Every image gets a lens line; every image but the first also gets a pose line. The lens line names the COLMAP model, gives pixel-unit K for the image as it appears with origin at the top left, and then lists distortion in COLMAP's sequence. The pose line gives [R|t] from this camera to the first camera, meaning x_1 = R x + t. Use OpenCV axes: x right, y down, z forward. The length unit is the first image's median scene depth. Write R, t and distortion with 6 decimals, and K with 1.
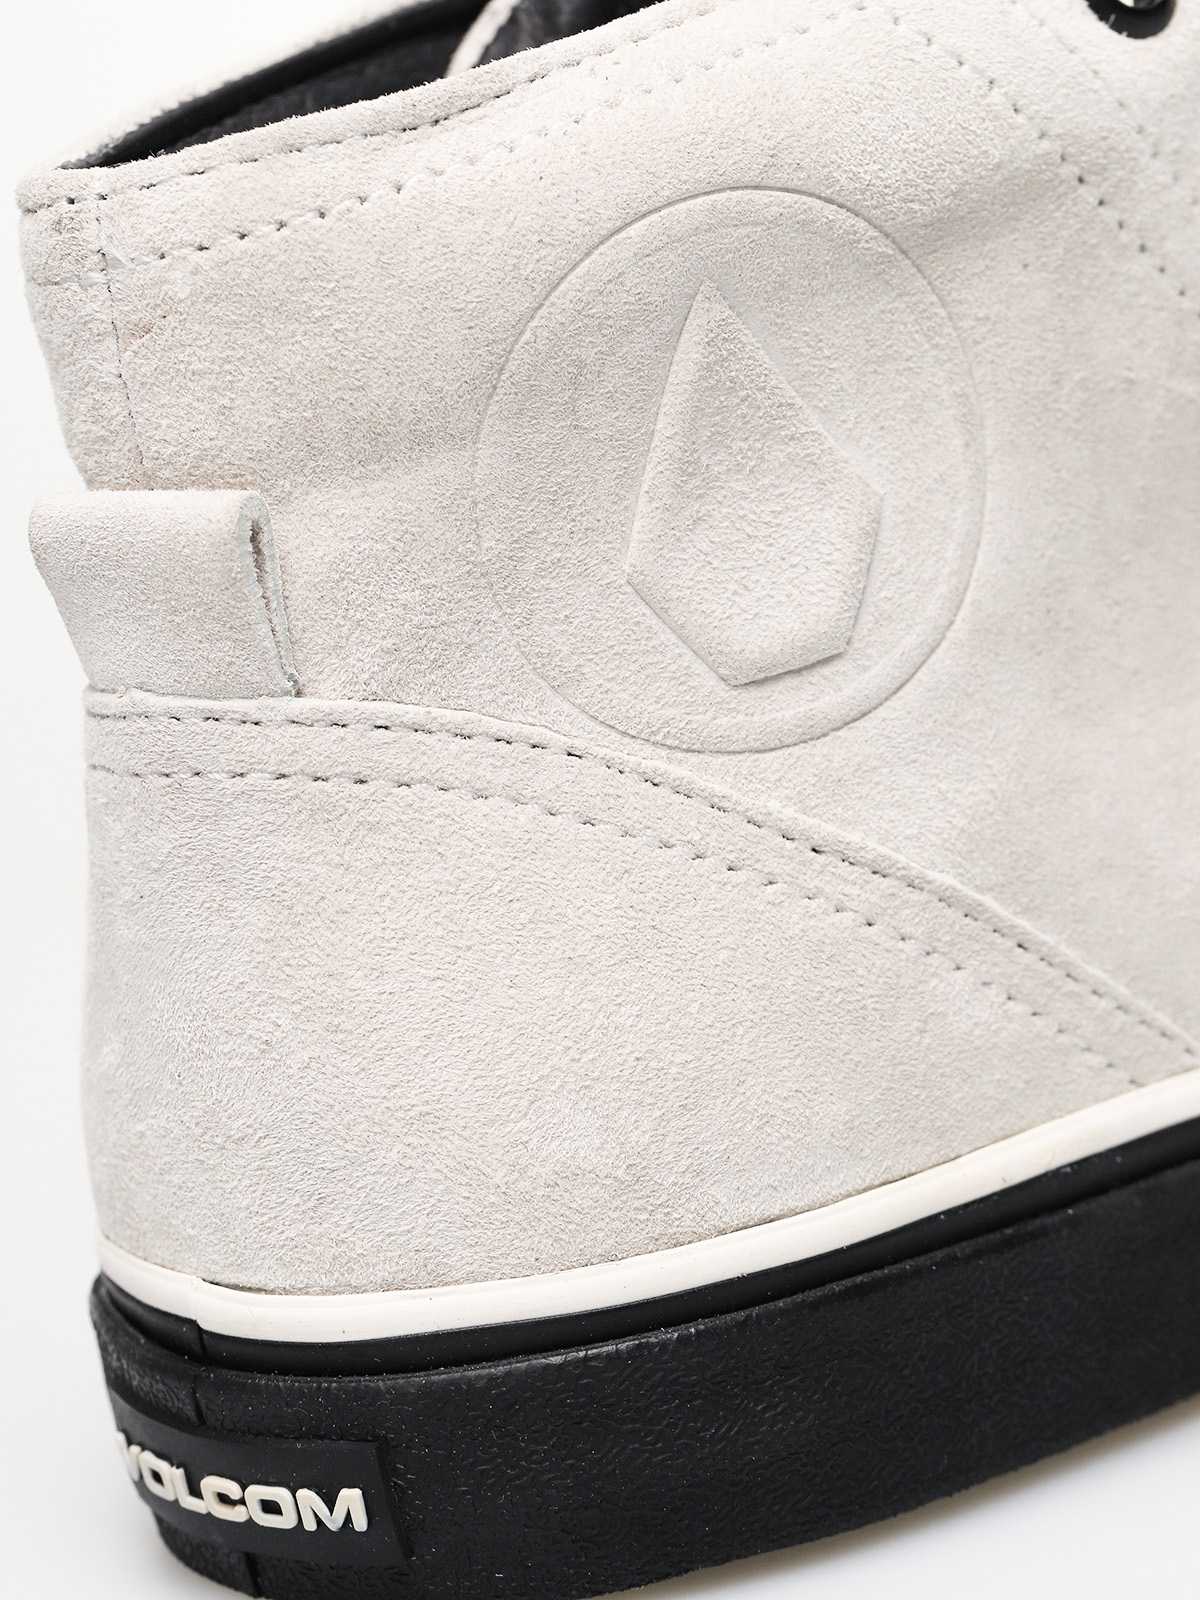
lens RADIAL K [[4528.5, 0, 600.0], [0, 4528.5, 800.0], [0, 0, 1]] dist [-0.302813, -0.726237]
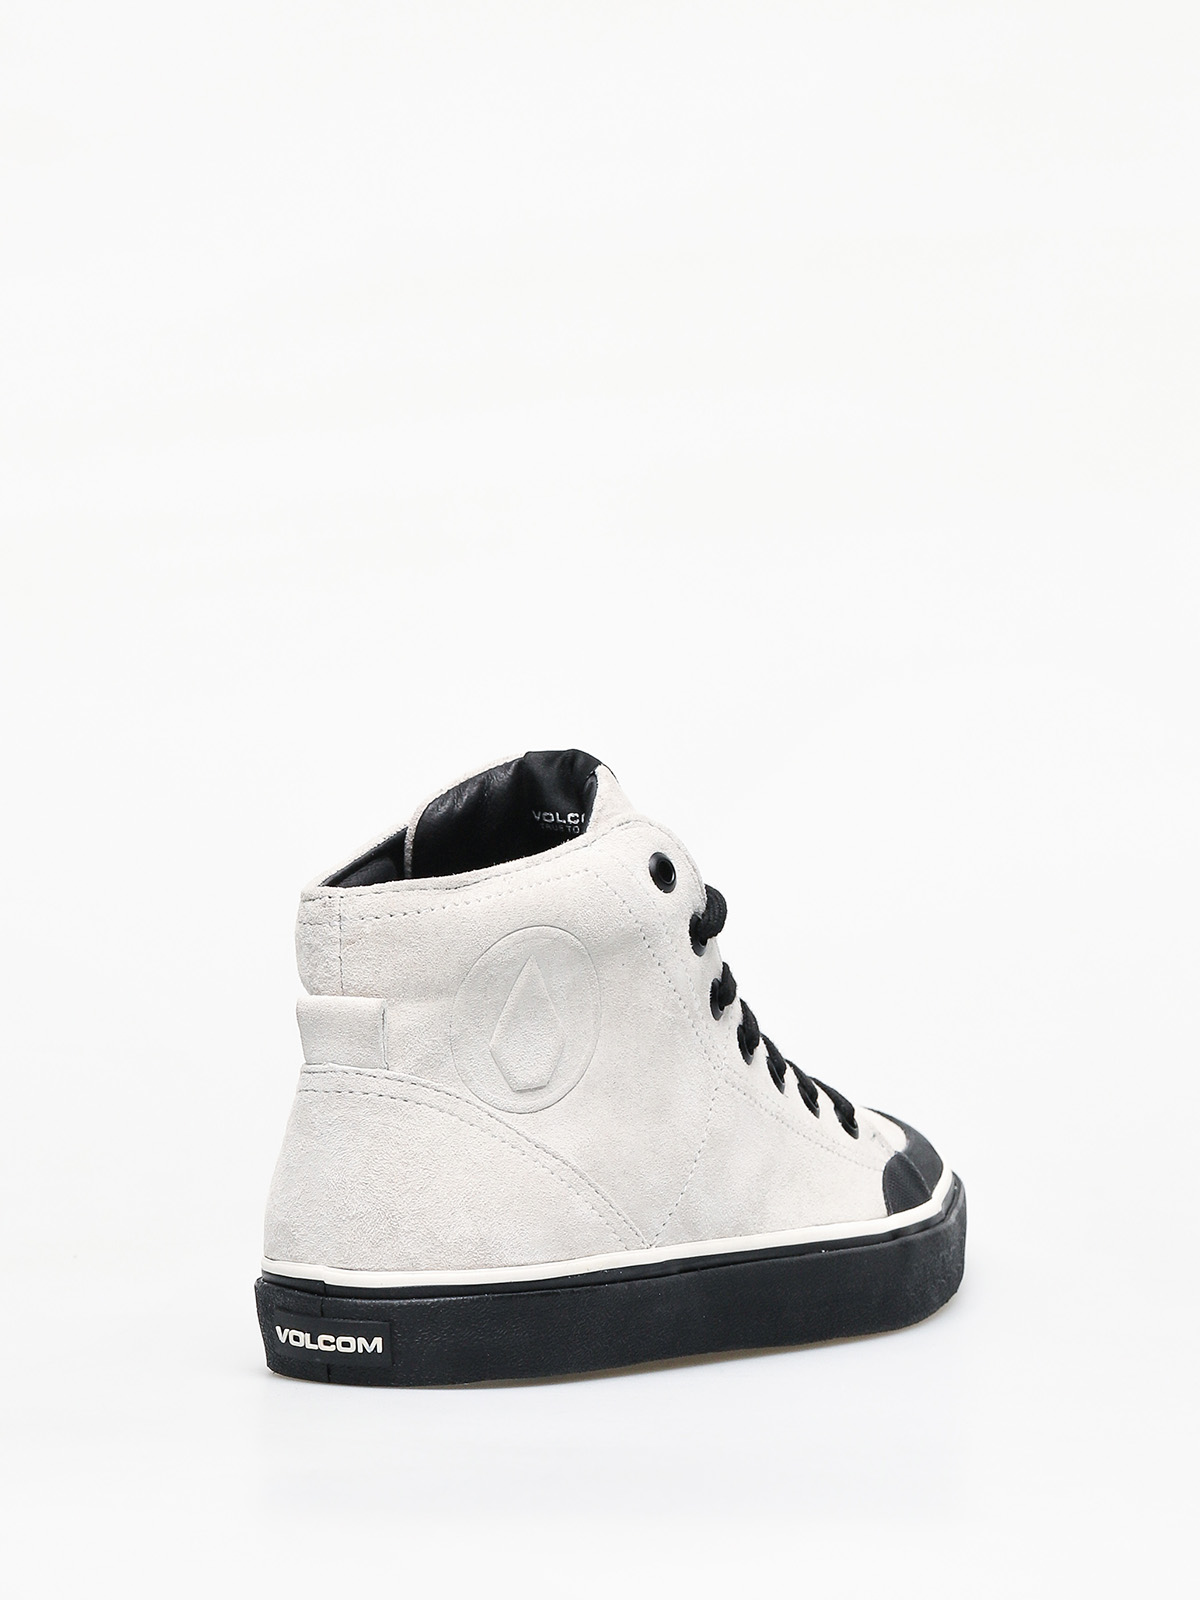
lens RADIAL K [[4528.5, 0, 600.0], [0, 4528.5, 800.0], [0, 0, 1]] dist [-0.302813, -0.726237]
pose [[0.944984, 0.148616, 0.291408, -0.830249], [-0.079364, 0.968383, -0.236505, 0.498789], [-0.317343, 0.200366, 0.926902, -1.848961]]
